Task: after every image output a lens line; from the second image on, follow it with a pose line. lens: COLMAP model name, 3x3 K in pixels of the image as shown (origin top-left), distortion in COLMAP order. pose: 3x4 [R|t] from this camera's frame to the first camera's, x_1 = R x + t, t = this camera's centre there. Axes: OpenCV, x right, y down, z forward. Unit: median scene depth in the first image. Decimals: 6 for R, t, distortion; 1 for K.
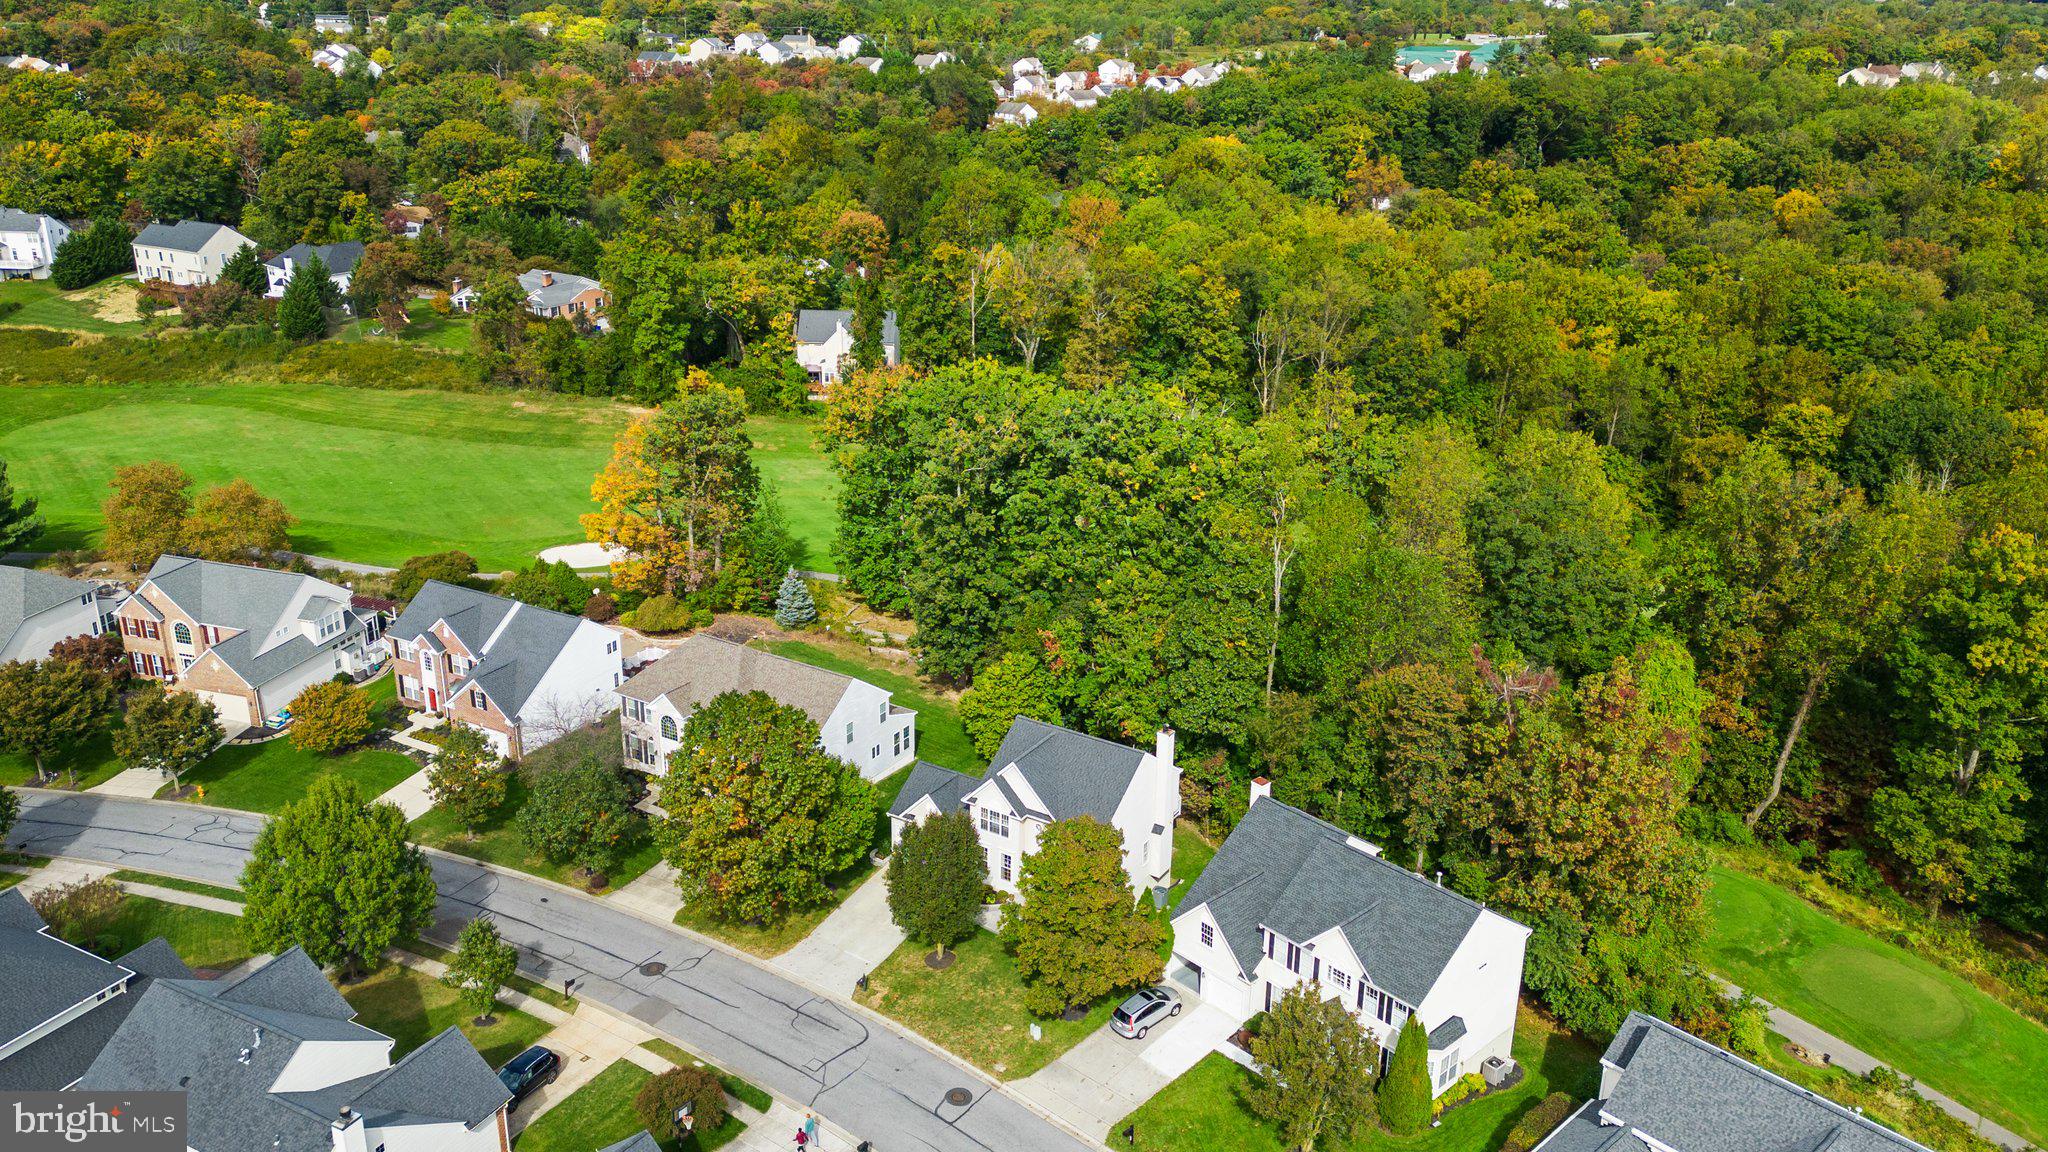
lens RADIAL K [[1594.2, 0, 1026.7], [0, 1594.2, 583.0], [0, 0, 1]] dist [0.094800, -0.098232]
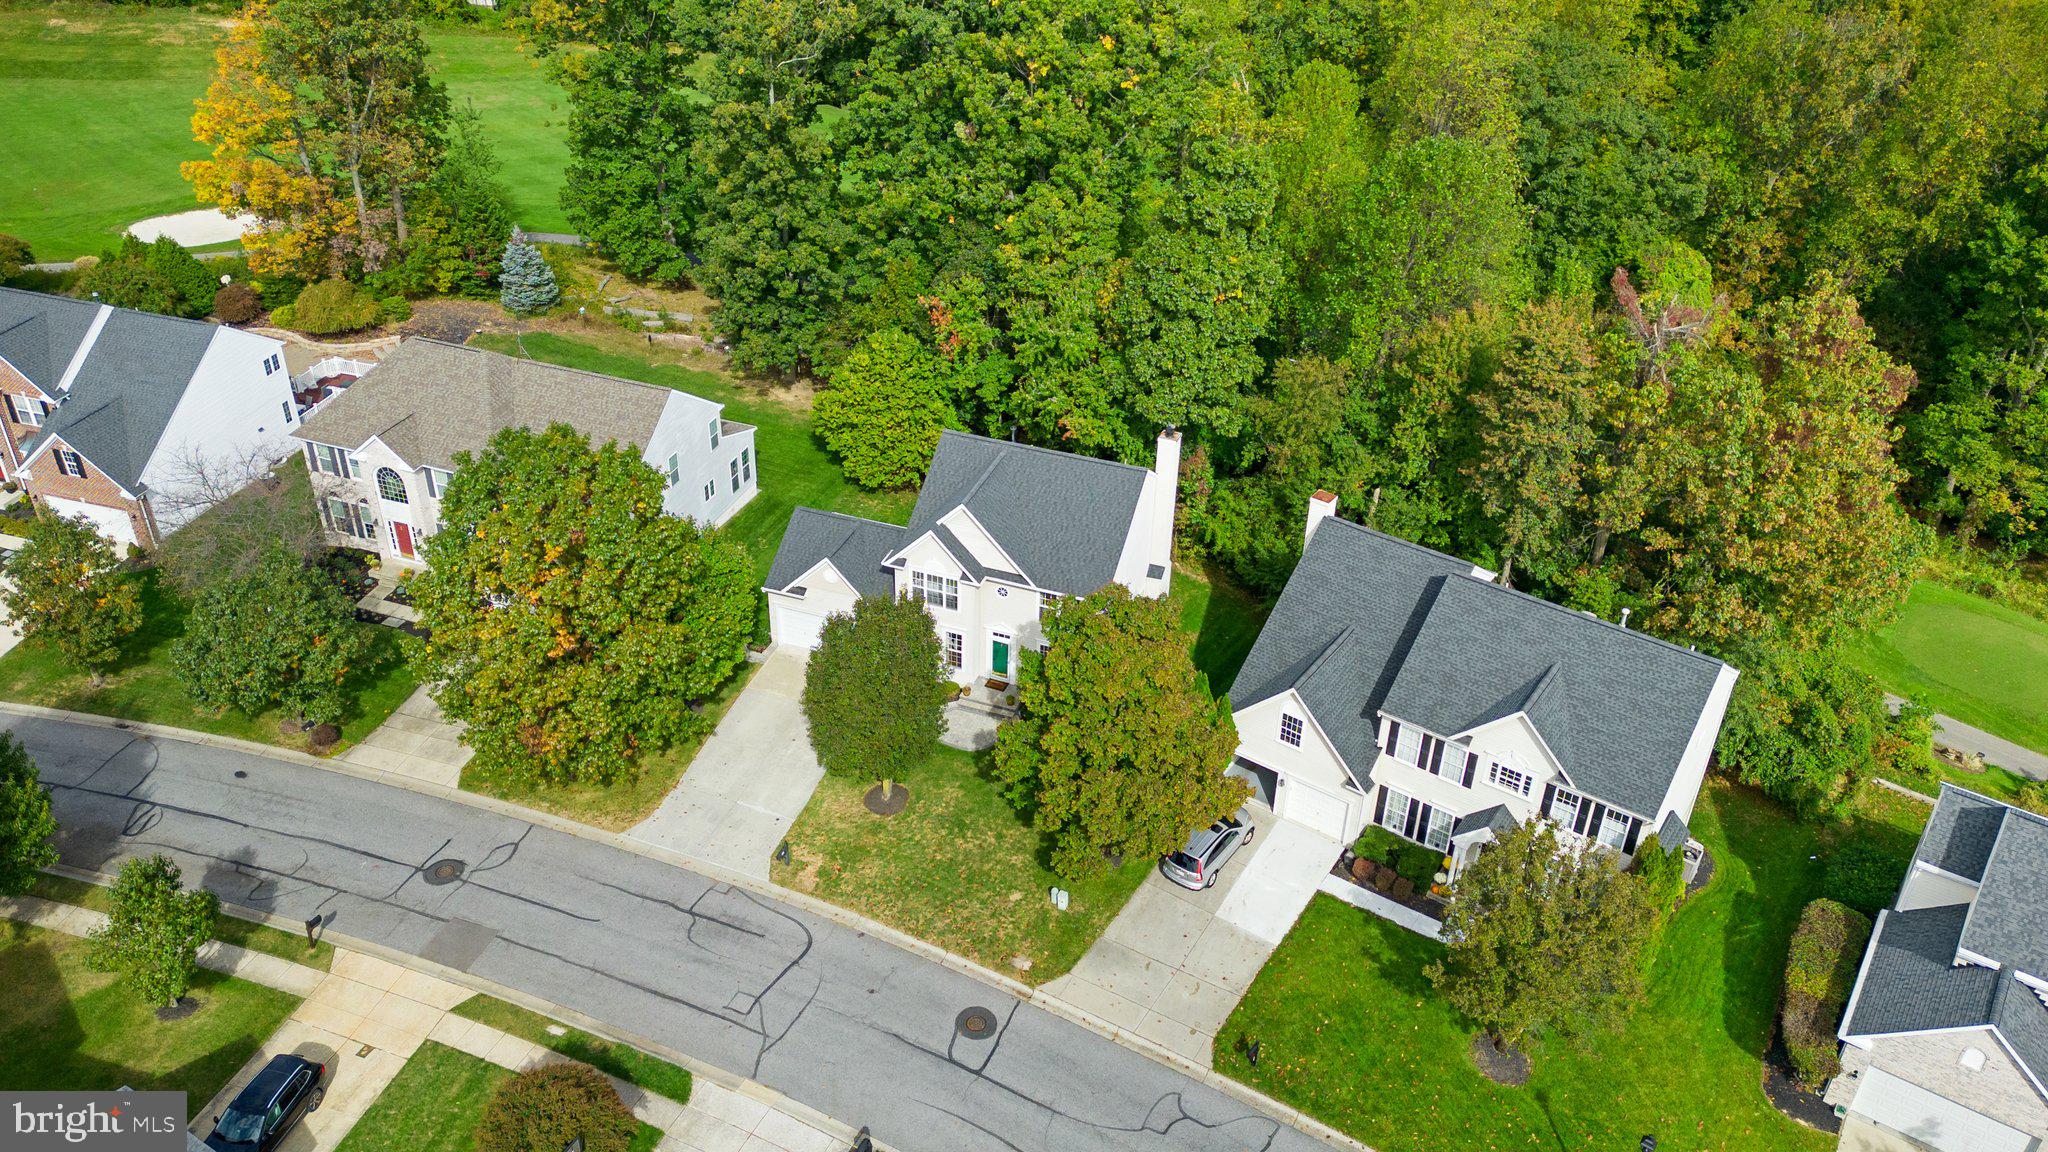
lens RADIAL K [[1594.2, 0, 1026.7], [0, 1594.2, 583.0], [0, 0, 1]] dist [0.094800, -0.098232]
pose [[0.977878, -0.107139, 0.179654, -0.088269], [0.065511, 0.972525, 0.223390, -0.001860], [-0.198651, -0.206679, 0.958030, 0.292004]]
